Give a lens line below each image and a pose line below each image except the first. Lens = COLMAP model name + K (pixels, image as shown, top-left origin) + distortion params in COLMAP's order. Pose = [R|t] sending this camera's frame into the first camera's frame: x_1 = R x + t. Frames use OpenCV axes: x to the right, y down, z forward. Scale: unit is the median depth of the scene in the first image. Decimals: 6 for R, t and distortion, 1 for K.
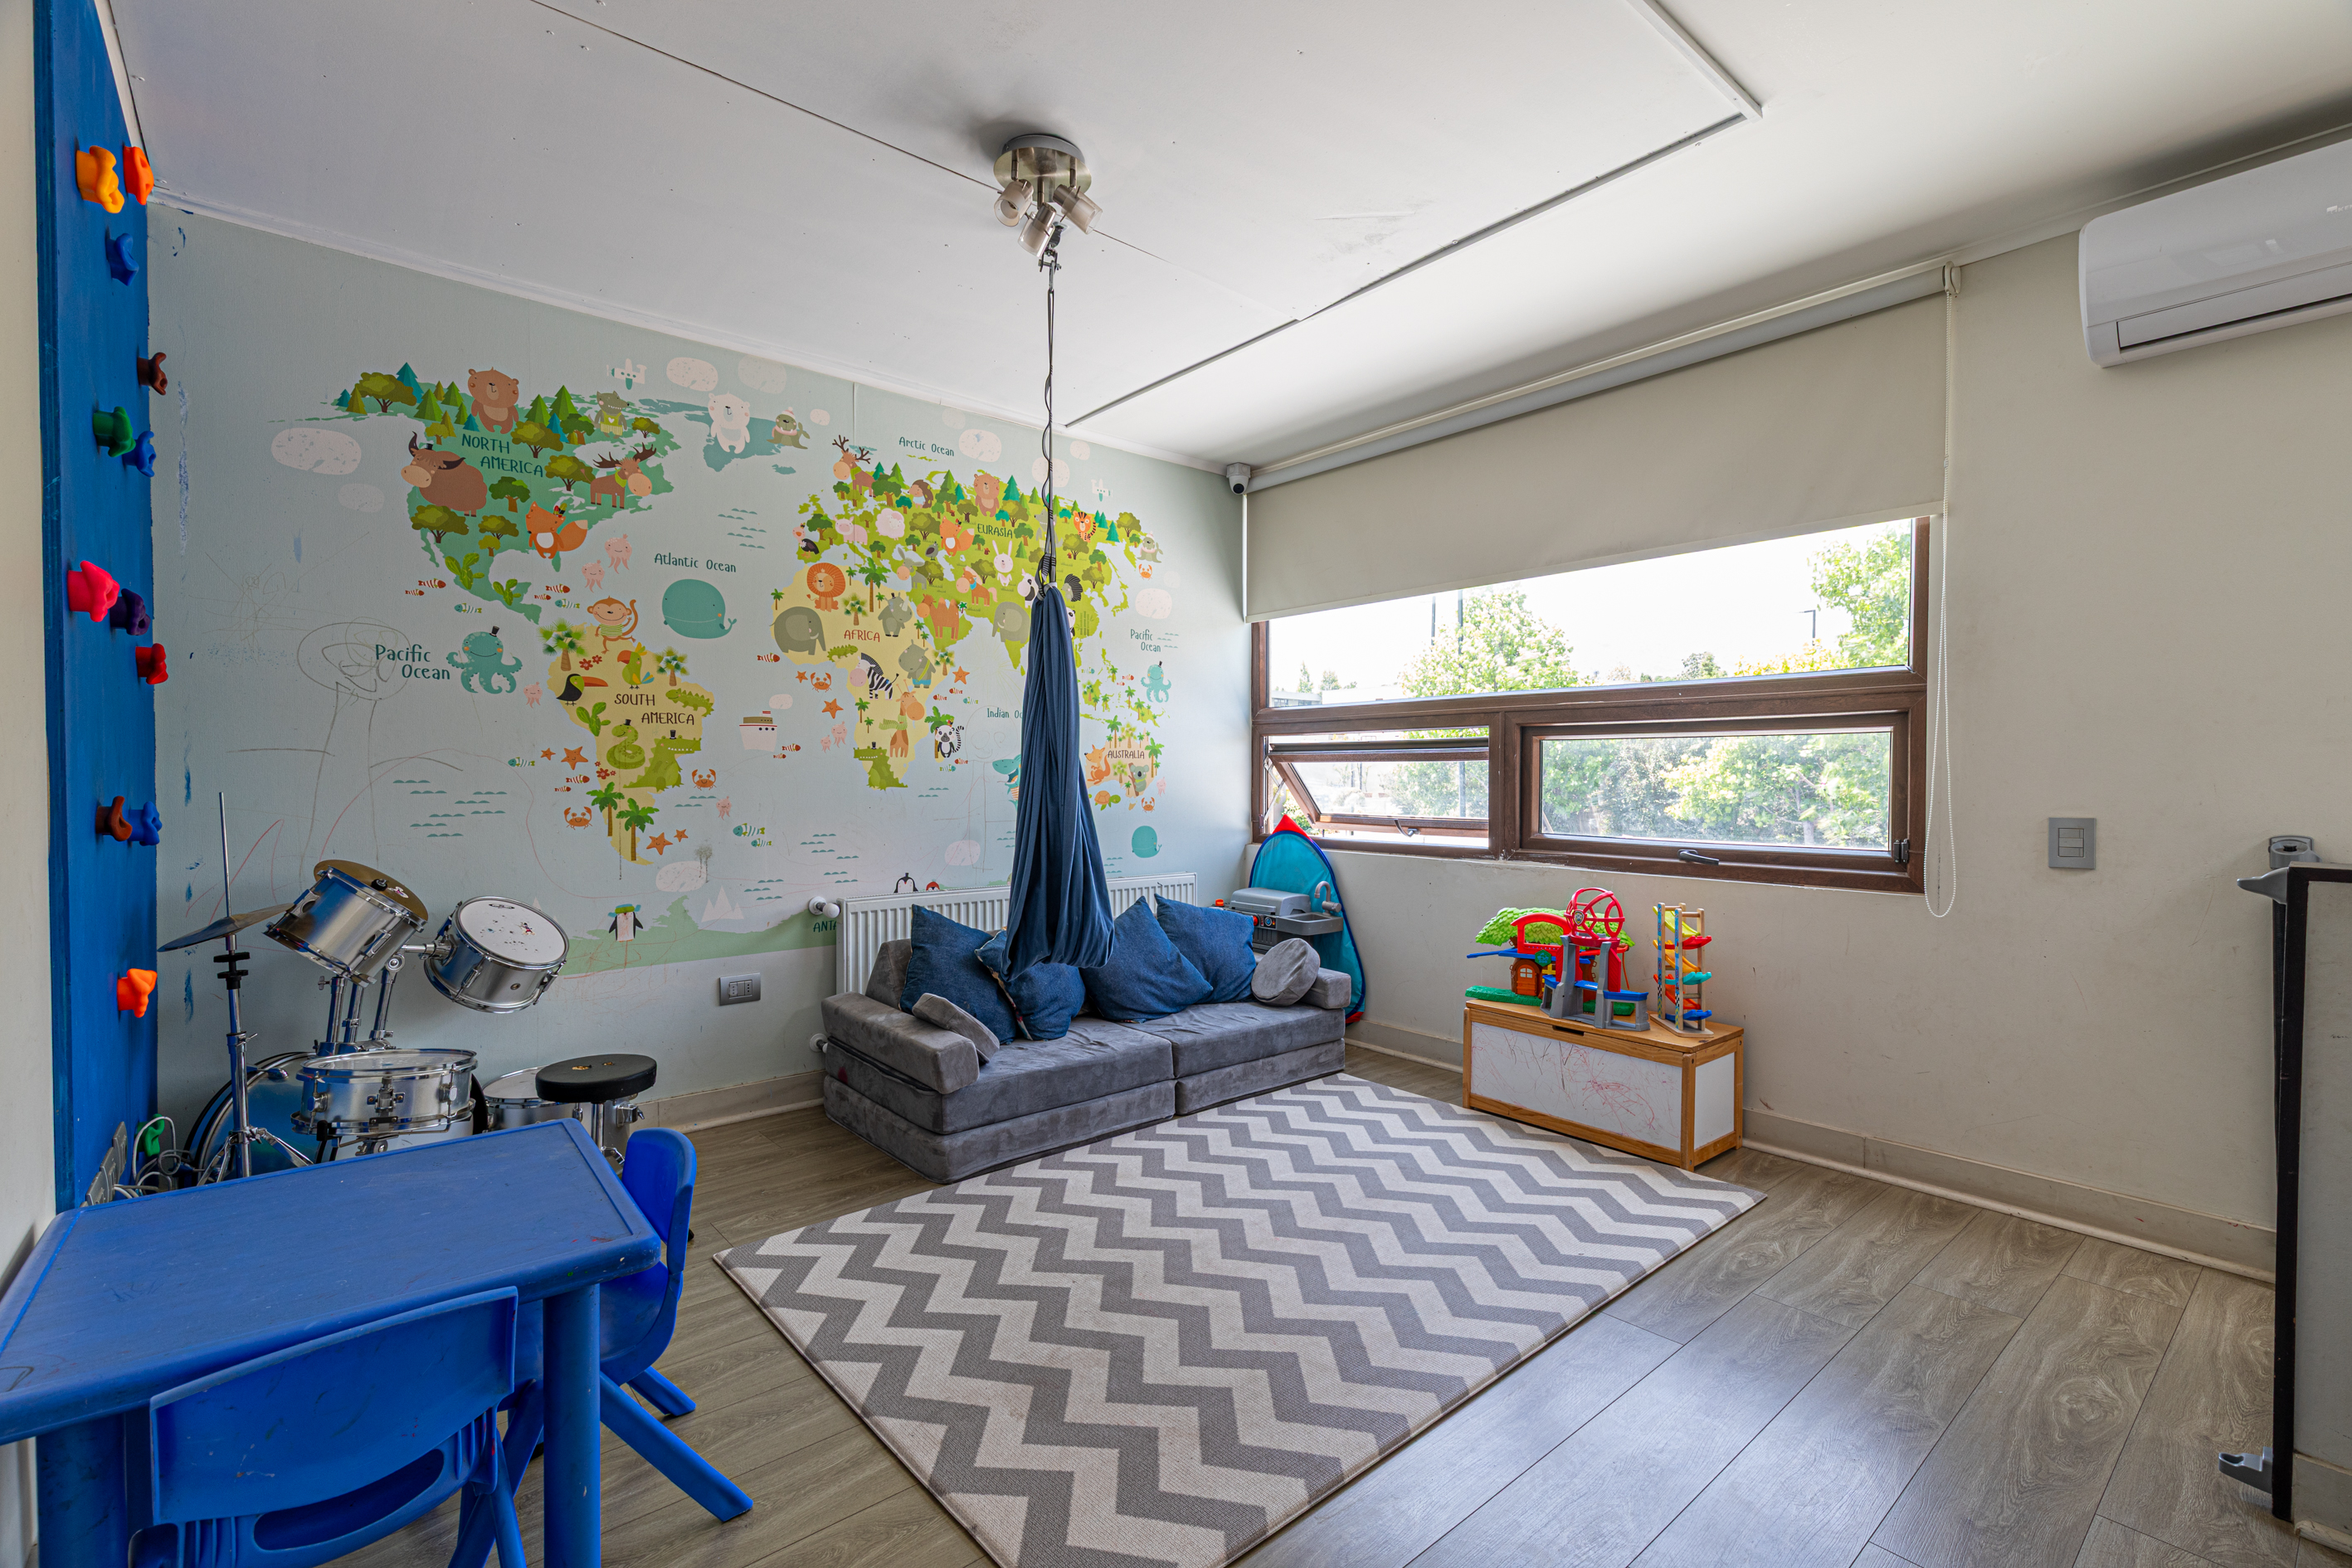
lens RADIAL K [[1079.0, 0, 1196.2], [0, 1079.0, 788.1], [0, 0, 1]] dist [0.016291, -0.004416]
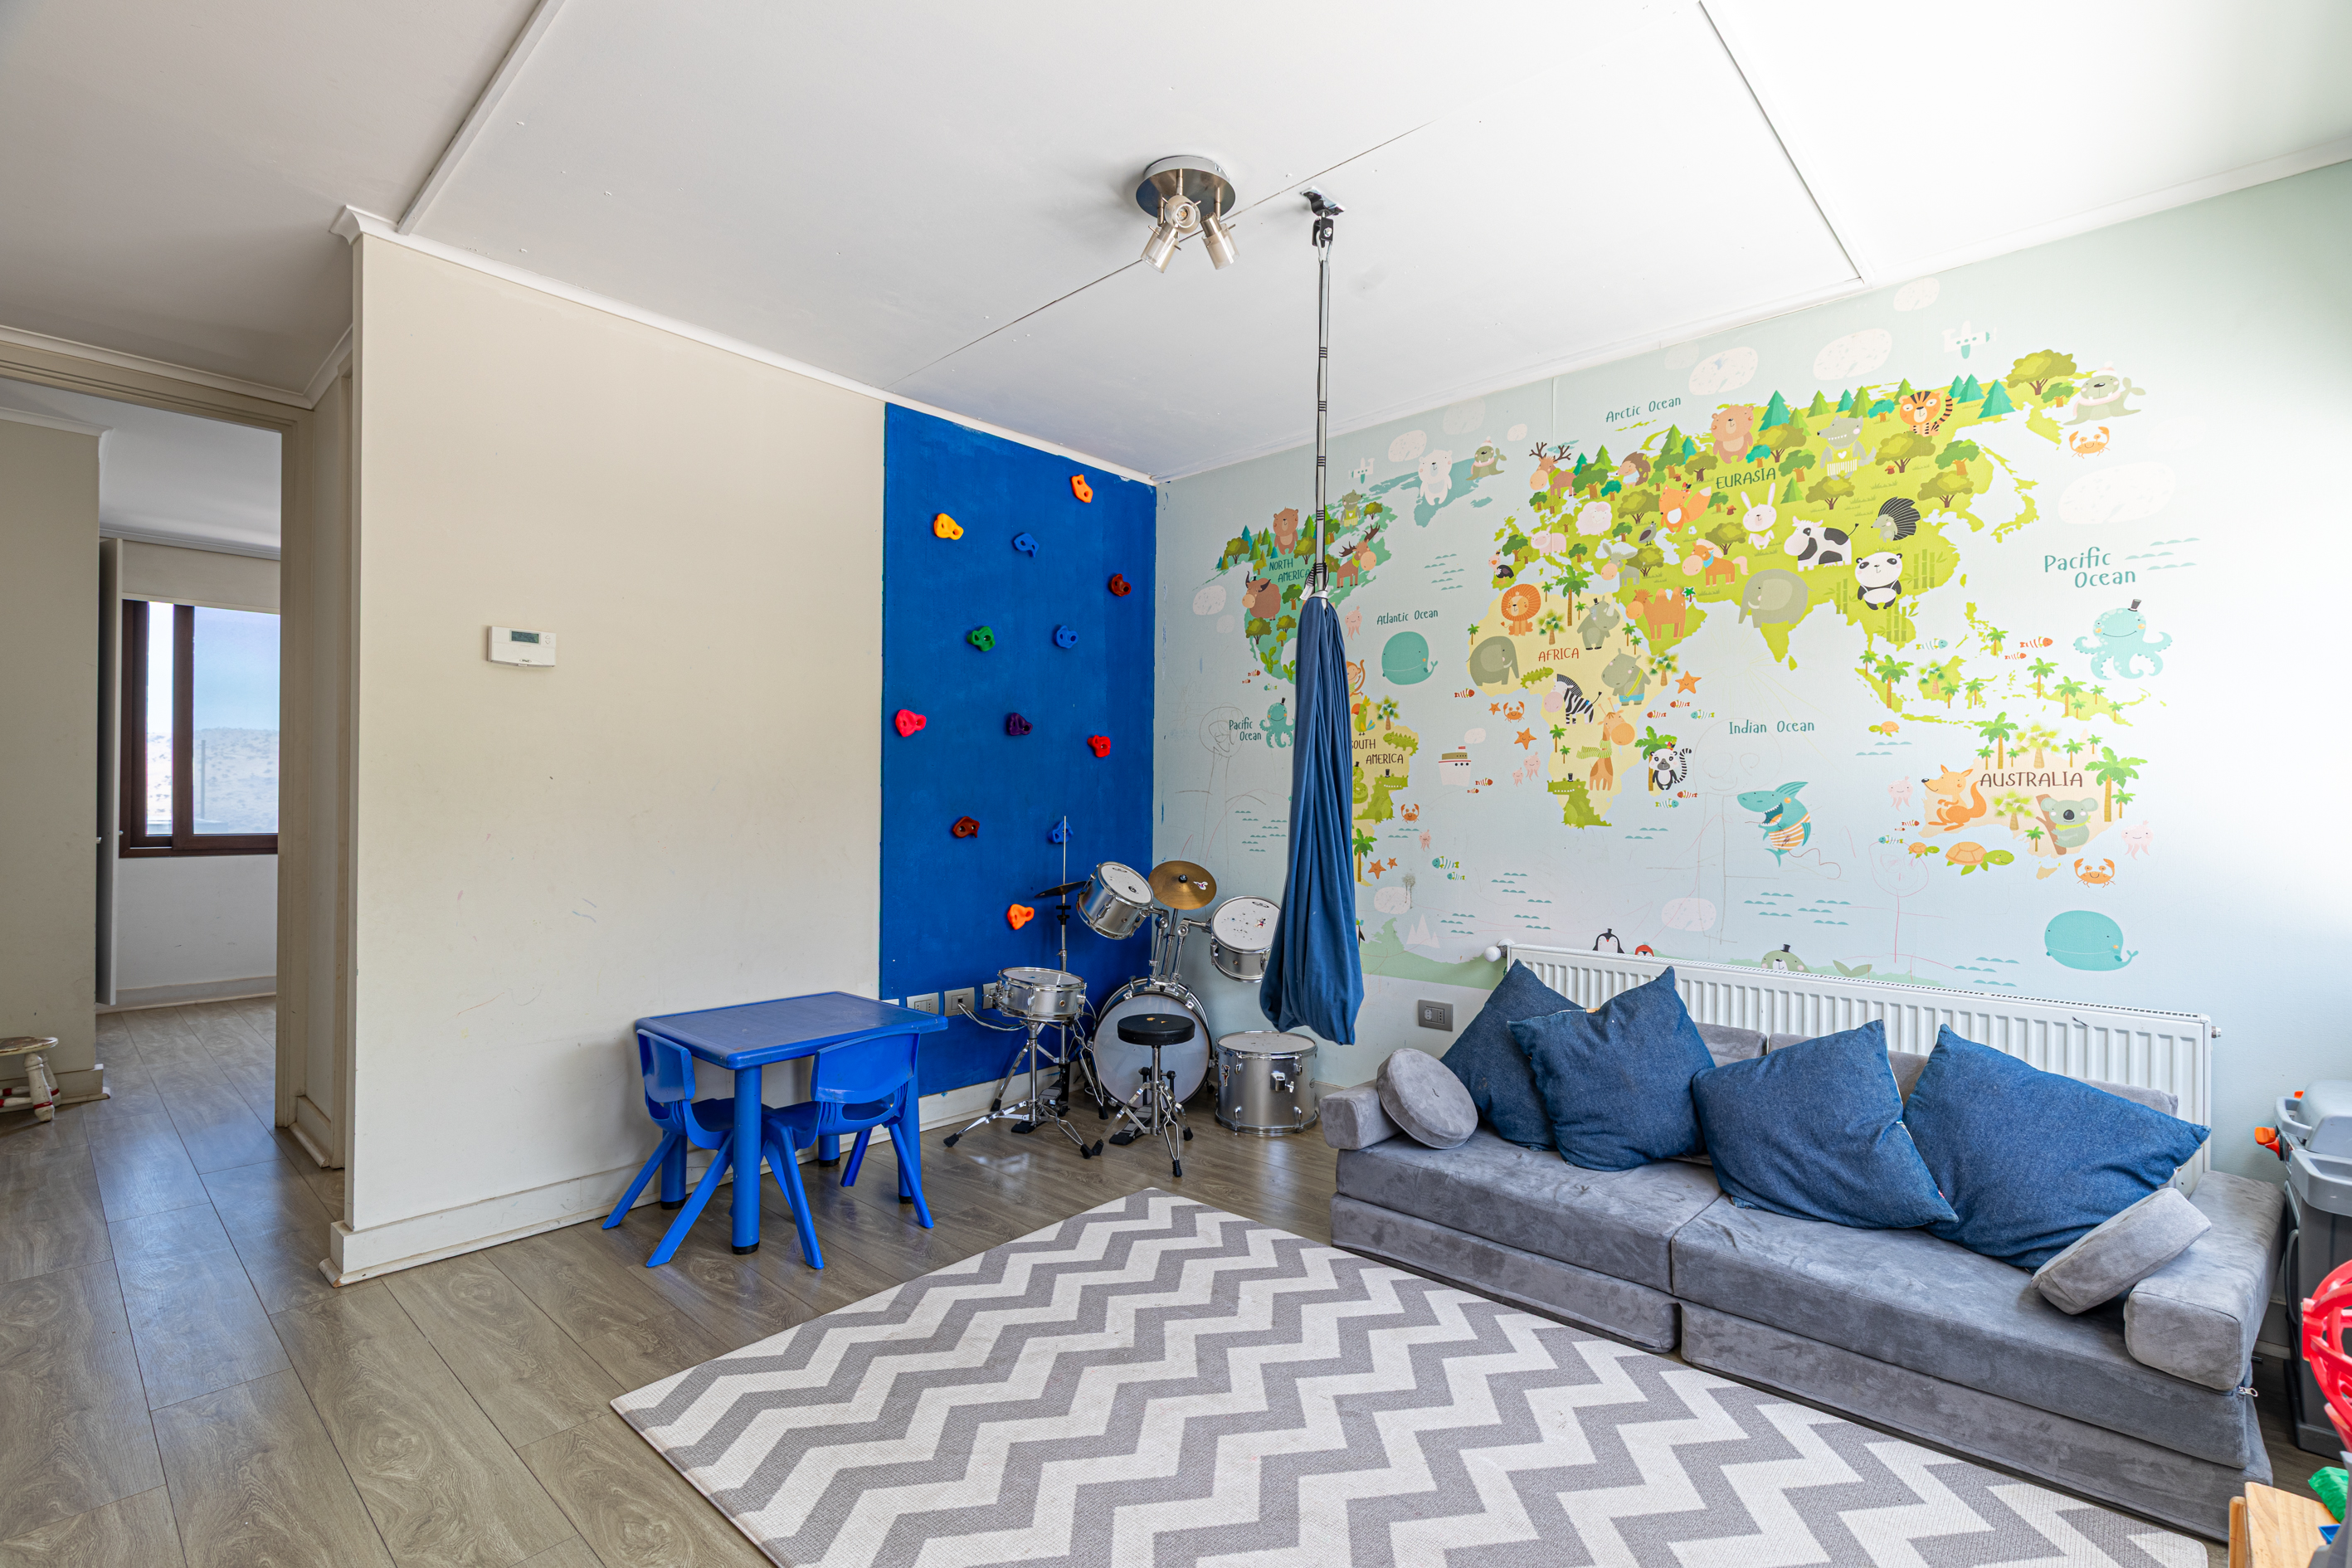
lens RADIAL K [[1079.0, 0, 1193.6], [0, 1079.0, 793.8], [0, 0, 1]] dist [0.016291, -0.004416]
pose [[0.104167, -0.012910, -0.994476, 0.536913], [-0.025557, 0.999551, -0.015653, -0.004489], [0.994231, 0.027046, 0.103790, 0.600764]]
